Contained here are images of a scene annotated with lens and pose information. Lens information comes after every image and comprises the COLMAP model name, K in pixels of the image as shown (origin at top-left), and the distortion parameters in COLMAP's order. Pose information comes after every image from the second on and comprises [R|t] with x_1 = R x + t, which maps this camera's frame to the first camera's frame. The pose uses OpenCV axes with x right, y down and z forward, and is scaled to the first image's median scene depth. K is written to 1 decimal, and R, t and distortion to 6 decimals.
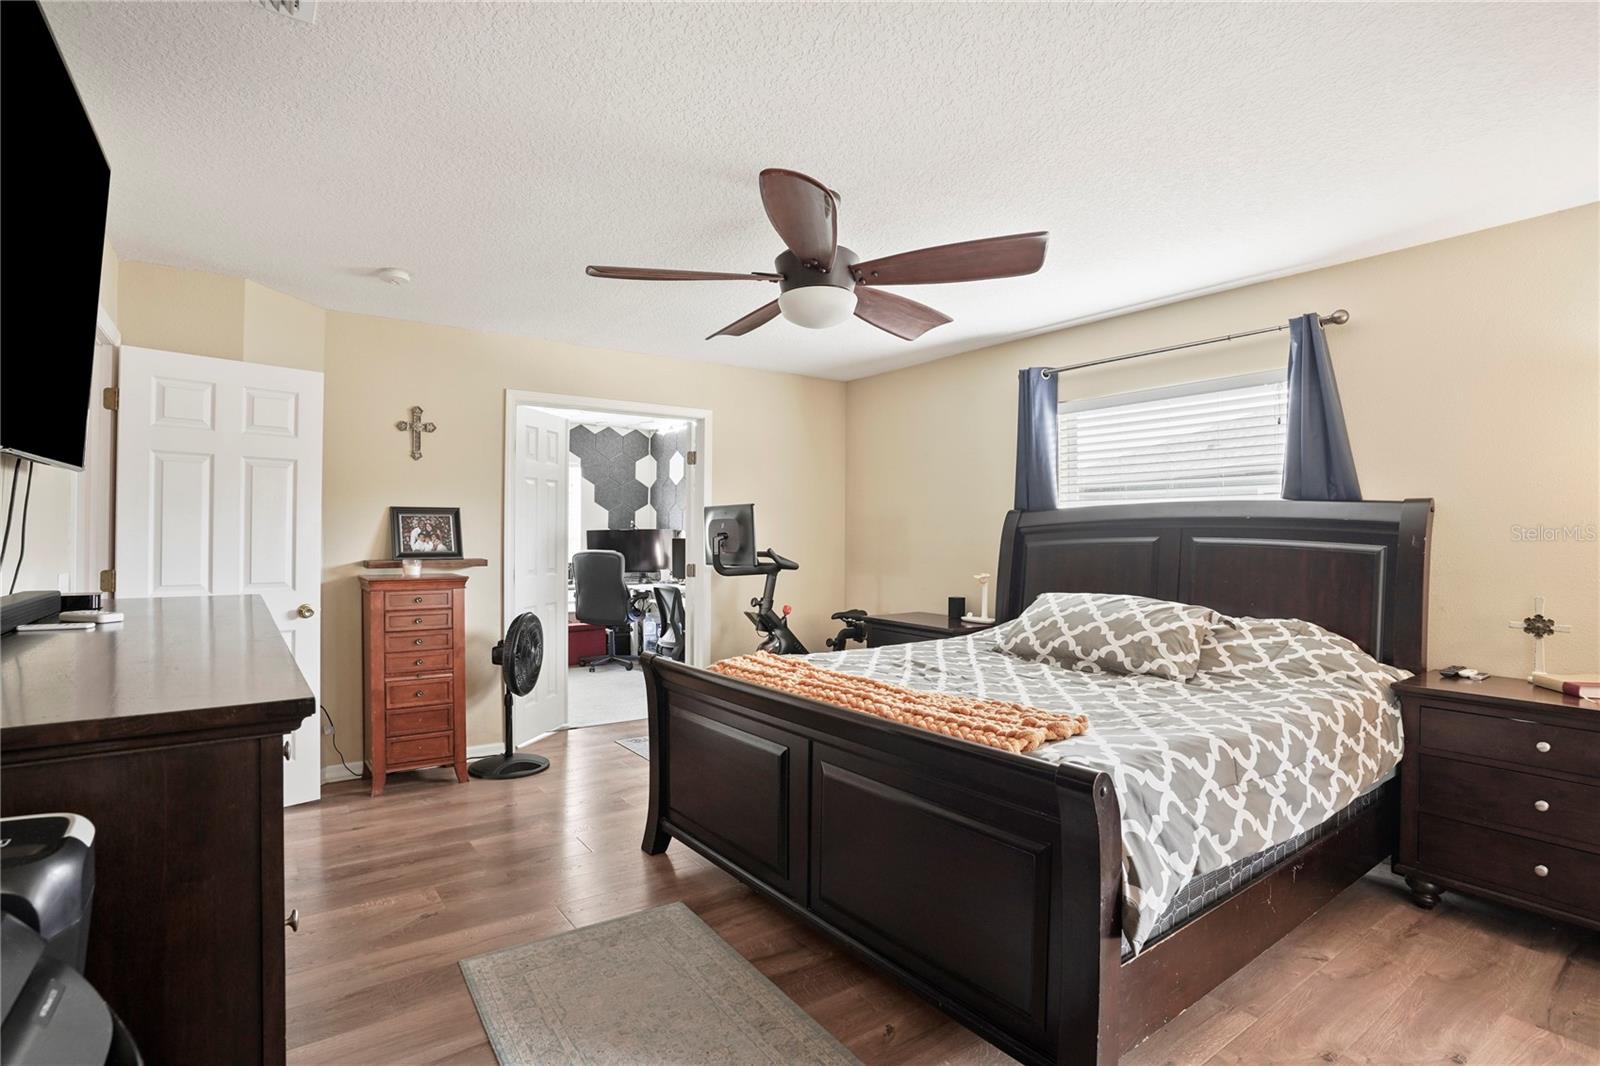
lens RADIAL K [[801.0, 0, 802.8], [0, 801.0, 523.4], [0, 0, 1]] dist [-0.070567, 0.033154]
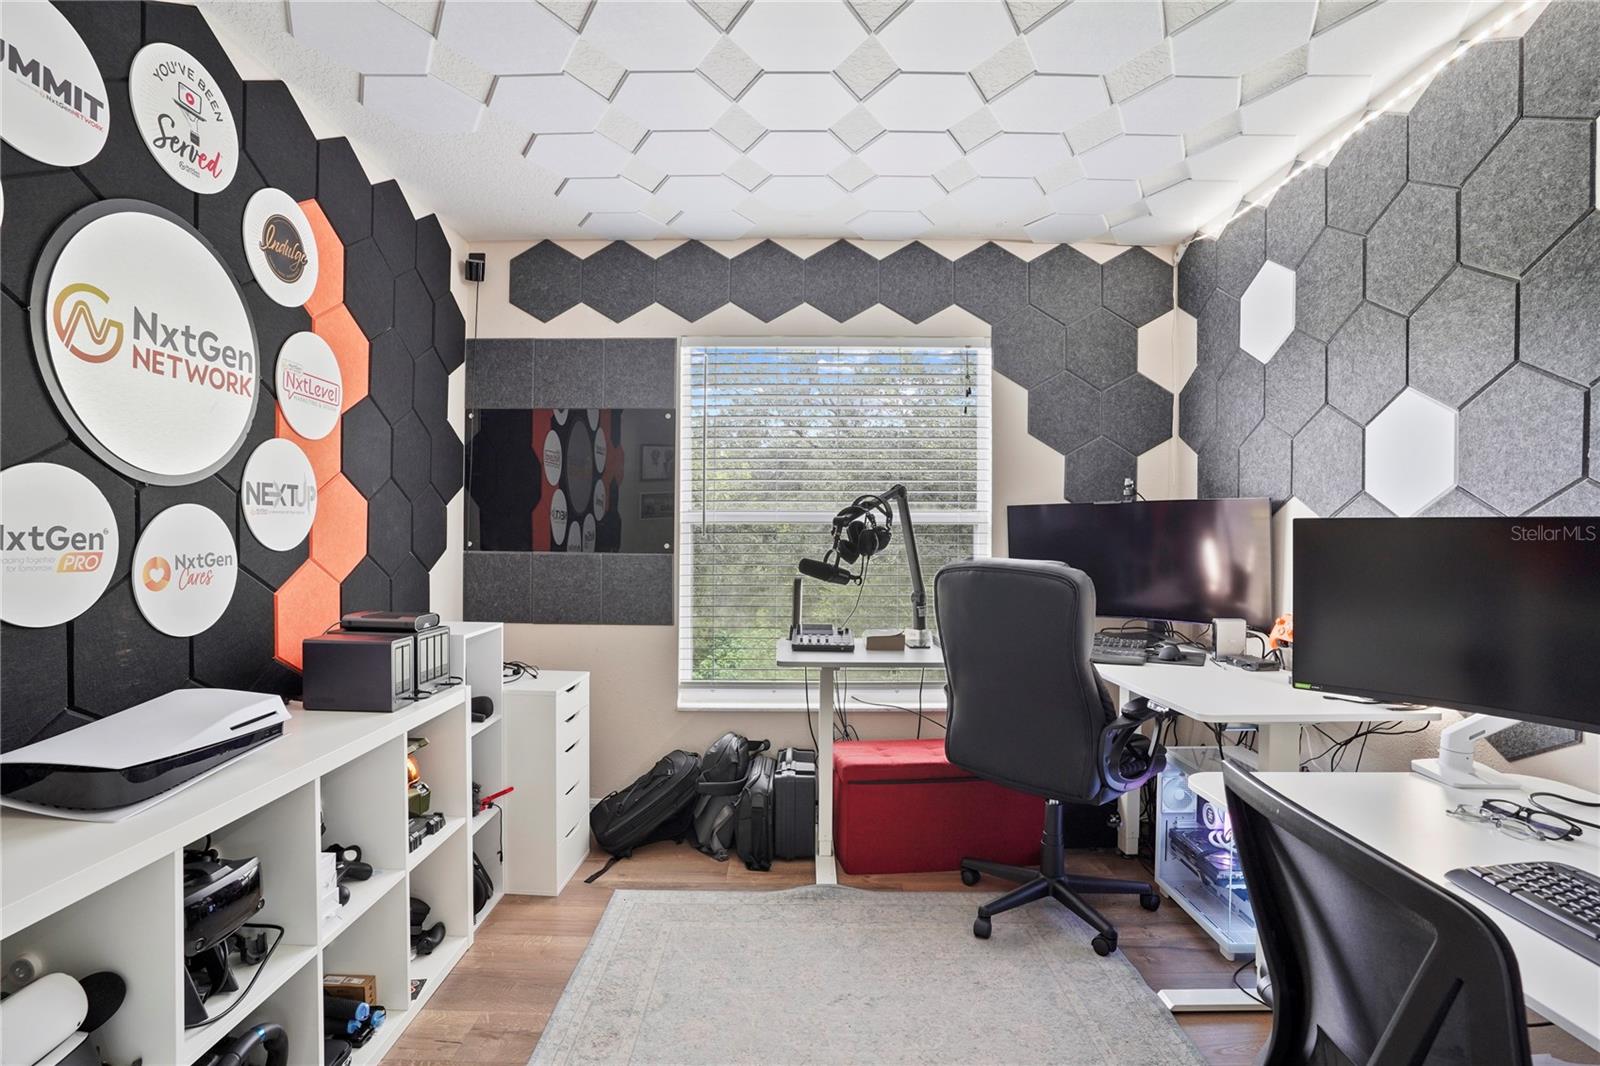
lens RADIAL K [[801.0, 0, 802.8], [0, 801.0, 523.4], [0, 0, 1]] dist [-0.070567, 0.033154]
pose [[0.810755, -0.000083, -0.585385, -0.122382], [0.002293, 0.999993, 0.003034, 0.015962], [0.585381, -0.003802, 0.810750, 0.620246]]
